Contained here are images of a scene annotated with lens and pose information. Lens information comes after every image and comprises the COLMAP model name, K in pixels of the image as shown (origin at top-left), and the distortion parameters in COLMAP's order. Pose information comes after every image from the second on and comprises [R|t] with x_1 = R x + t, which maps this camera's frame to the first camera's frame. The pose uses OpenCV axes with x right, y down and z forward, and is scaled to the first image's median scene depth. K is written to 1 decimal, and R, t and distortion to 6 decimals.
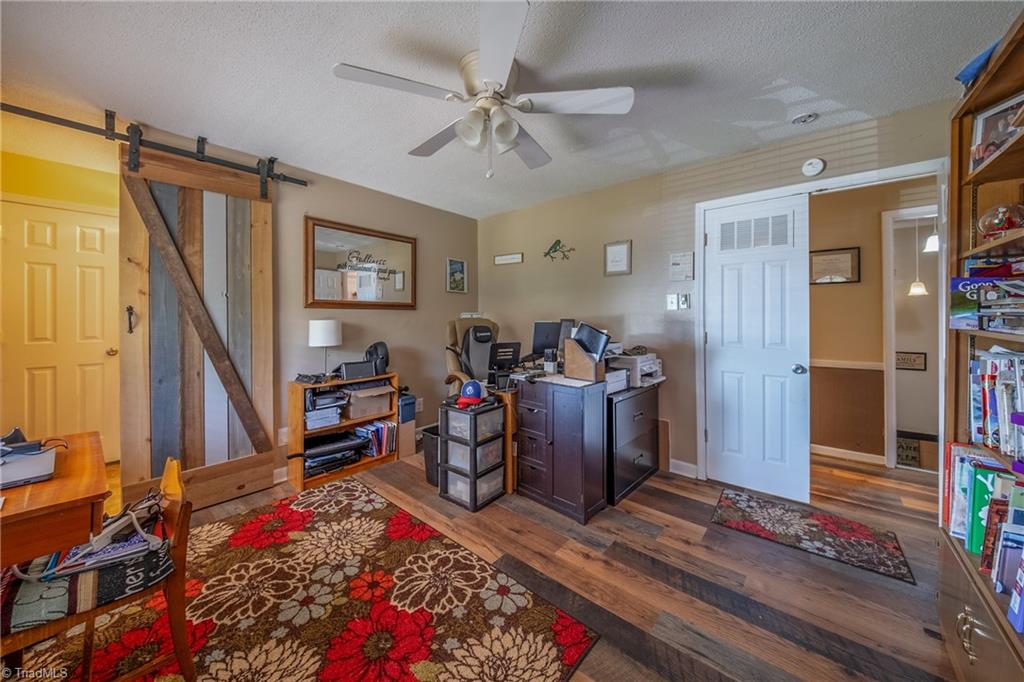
lens RADIAL K [[365.9, 0, 514.0], [0, 365.9, 319.2], [0, 0, 1]] dist [0.026020, -0.000073]
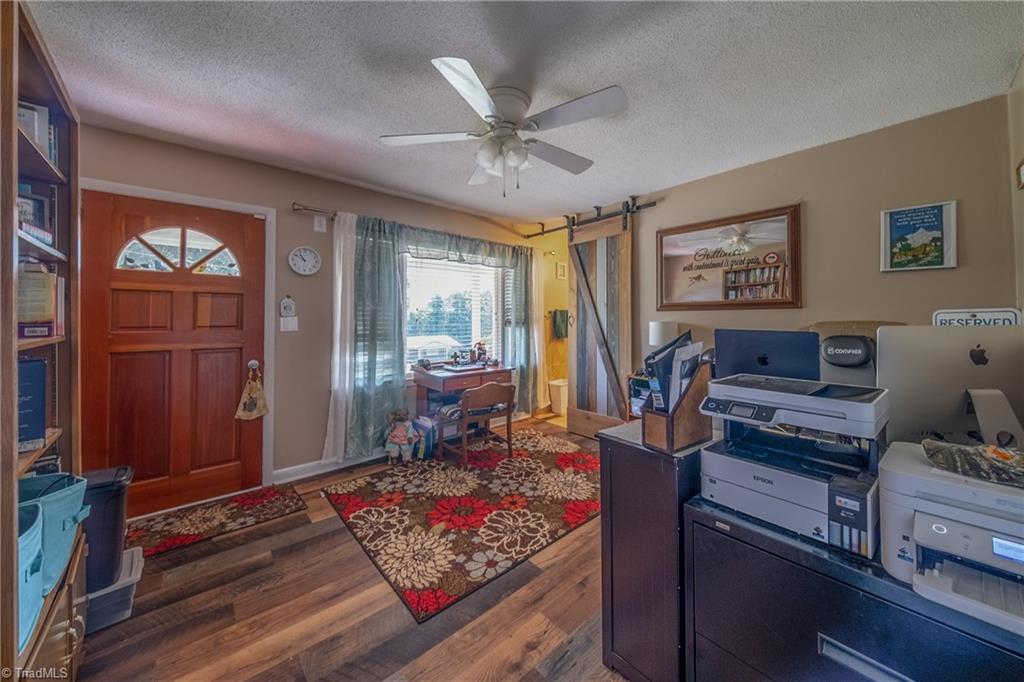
lens RADIAL K [[365.9, 0, 514.0], [0, 365.9, 319.2], [0, 0, 1]] dist [0.026020, -0.000073]
pose [[-0.141533, -0.000458, -0.989933, 1.010327], [-0.002017, 0.999998, -0.000174, -0.006237], [0.989931, 0.001973, -0.141534, 1.158328]]
